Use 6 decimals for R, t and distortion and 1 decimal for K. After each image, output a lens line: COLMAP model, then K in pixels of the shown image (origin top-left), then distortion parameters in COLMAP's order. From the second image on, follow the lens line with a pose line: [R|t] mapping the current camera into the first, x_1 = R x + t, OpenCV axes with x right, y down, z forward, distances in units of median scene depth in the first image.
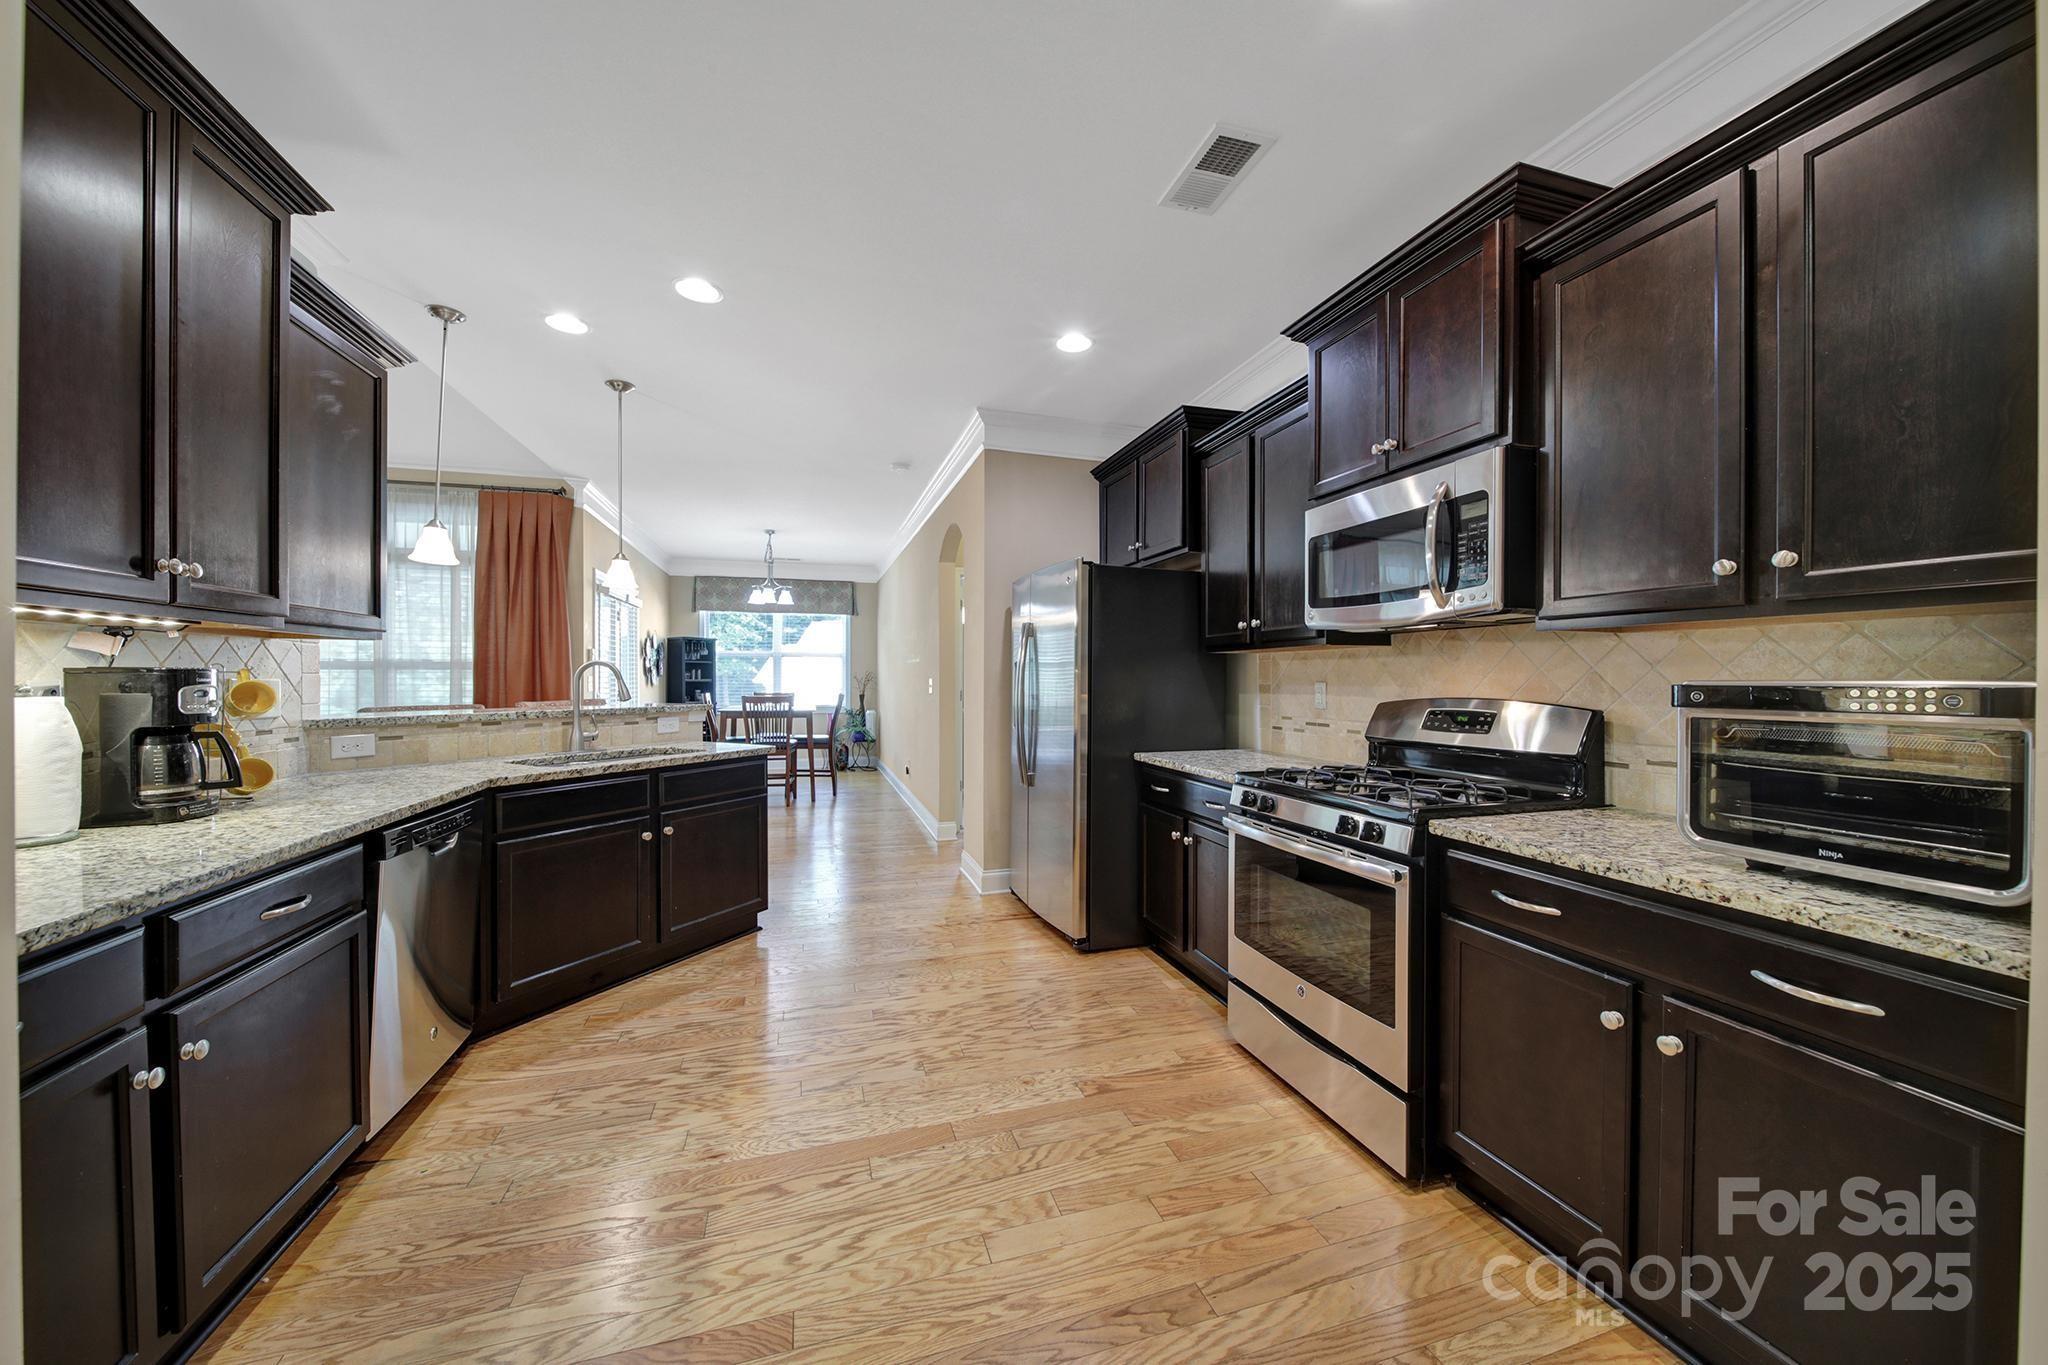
lens RADIAL K [[715.0, 0, 1019.5], [0, 715.0, 677.2], [0, 0, 1]] dist [-0.000063, 0.000004]
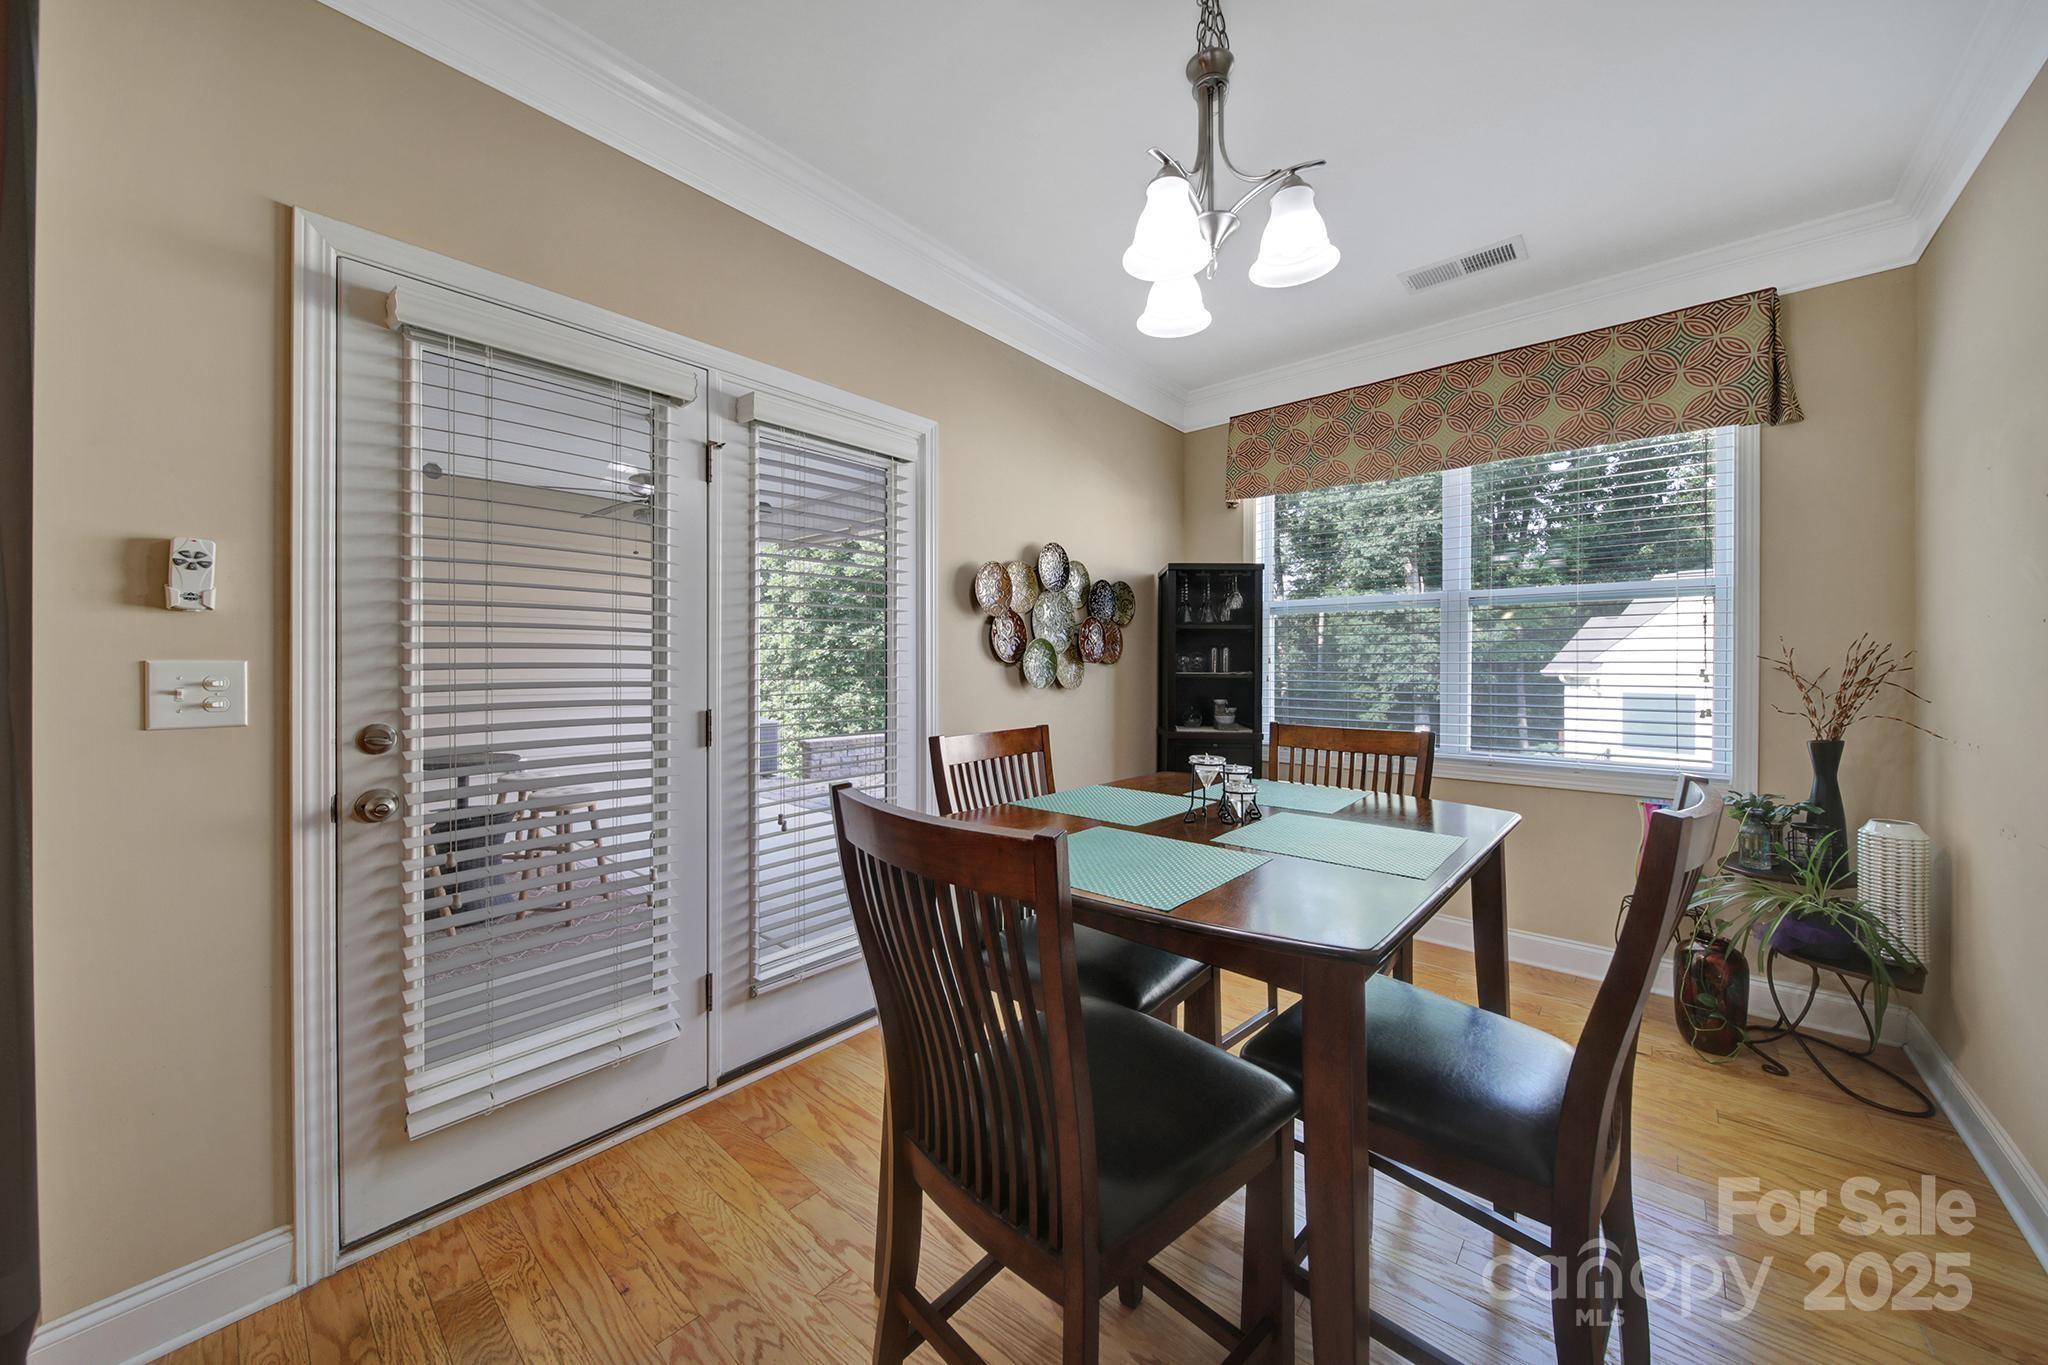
lens RADIAL K [[721.8, 0, 1017.7], [0, 721.8, 667.3], [0, 0, 1]] dist [-0.000031, -0.000013]
pose [[0.523924, 0.003505, -0.851758, -0.487177], [-0.001646, 0.999994, 0.003103, -0.001837], [0.851763, -0.000224, 0.523927, 2.002683]]
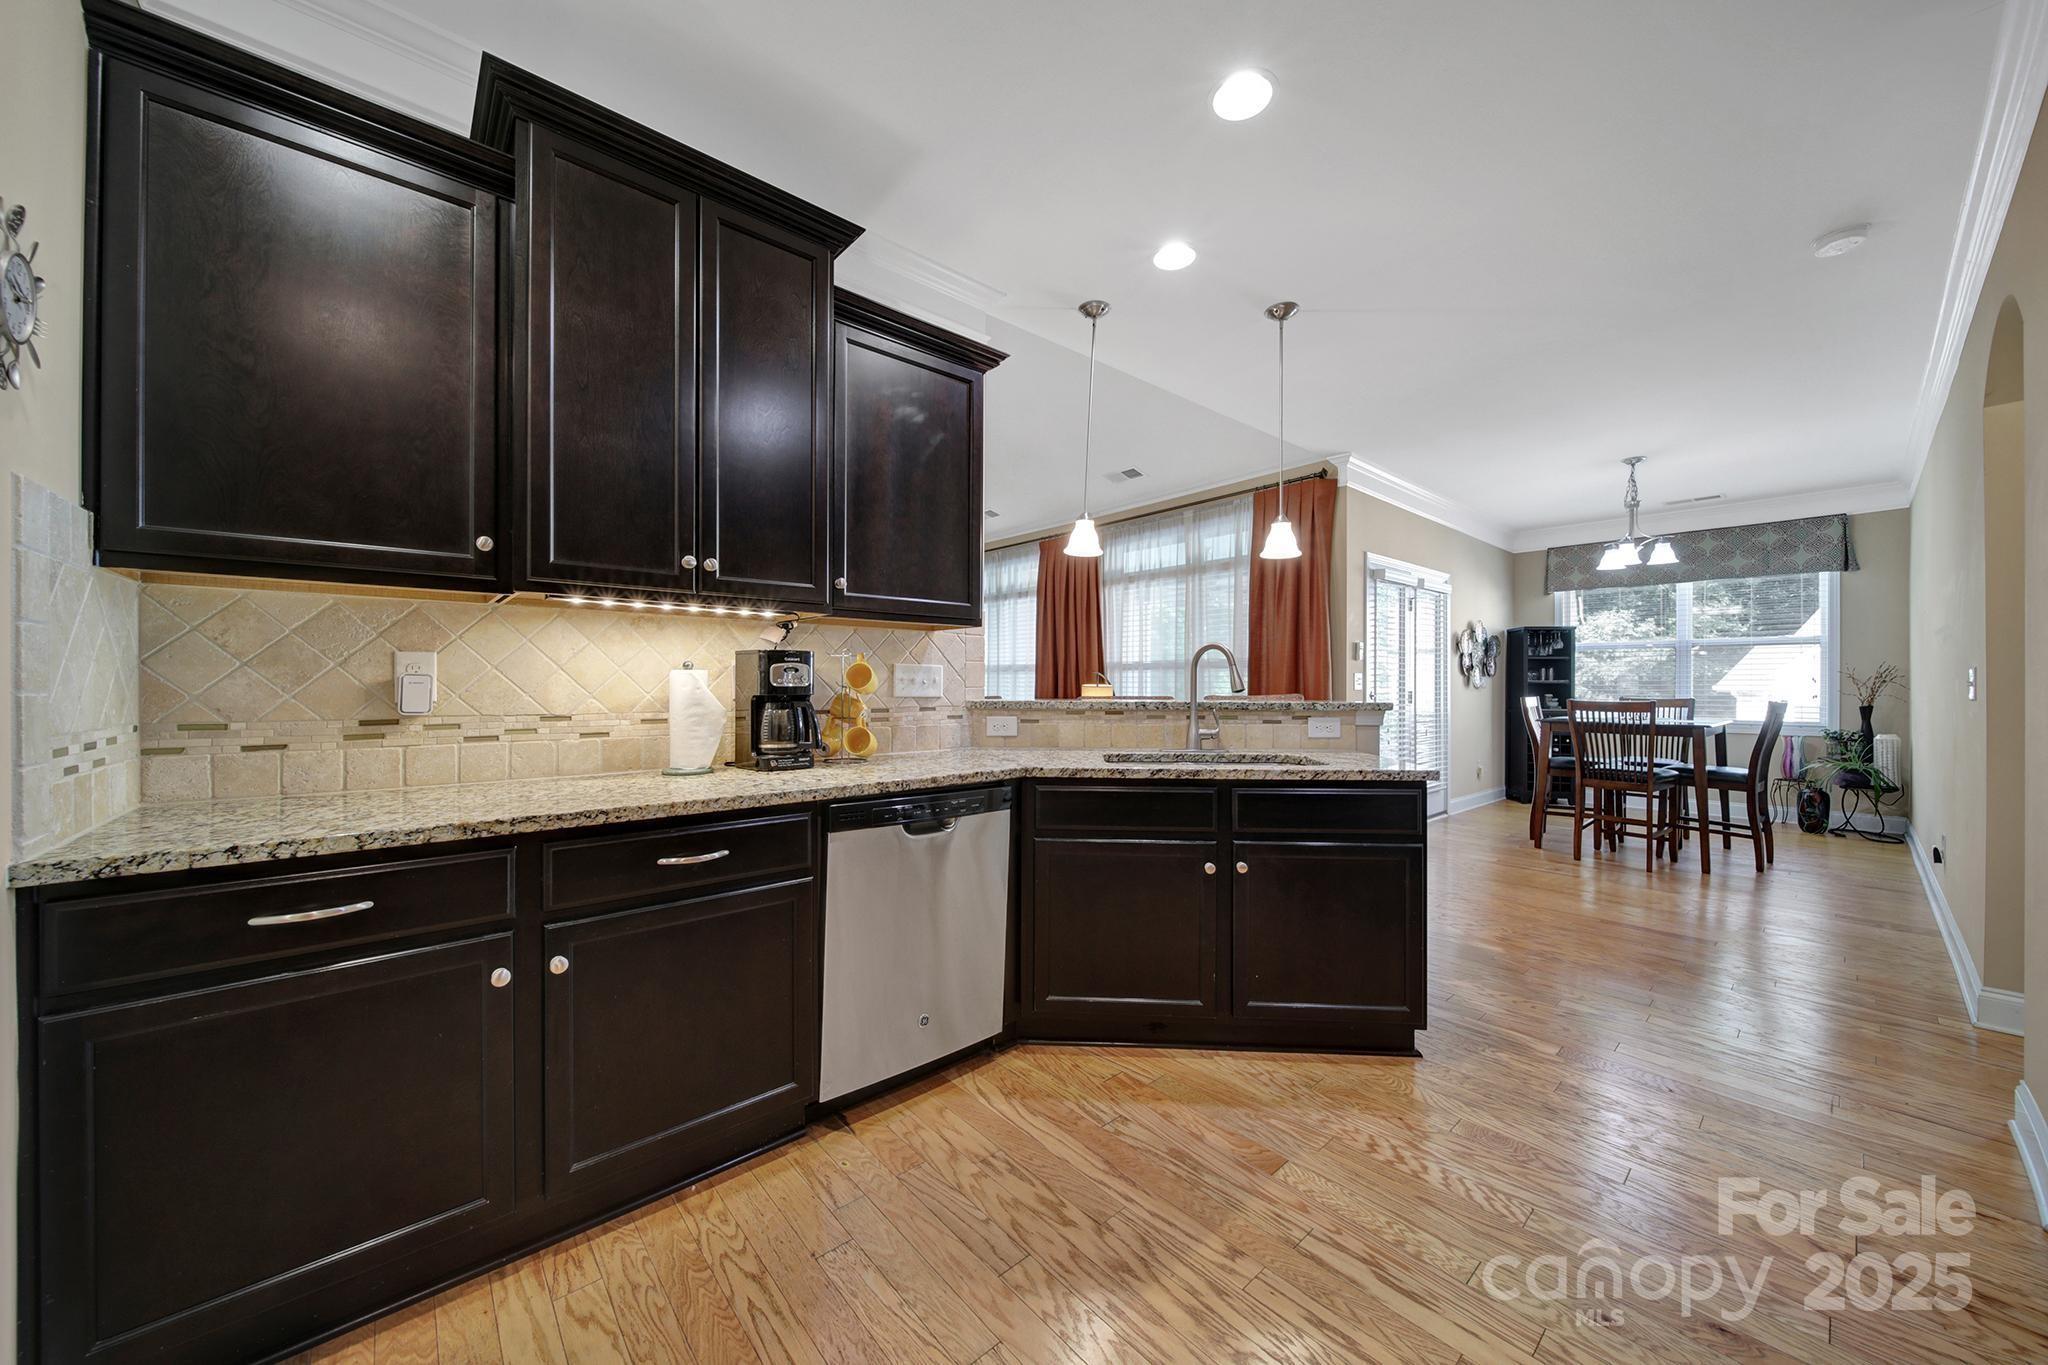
lens RADIAL K [[718.7, 0, 1028.8], [0, 718.7, 683.7], [0, 0, 1]] dist [-0.000142, 0.000050]
pose [[0.412438, -0.000578, -0.910985, 0.085381], [-0.001880, 0.999997, -0.001486, 0.025381], [0.910984, 0.002326, 0.412436, 0.463238]]
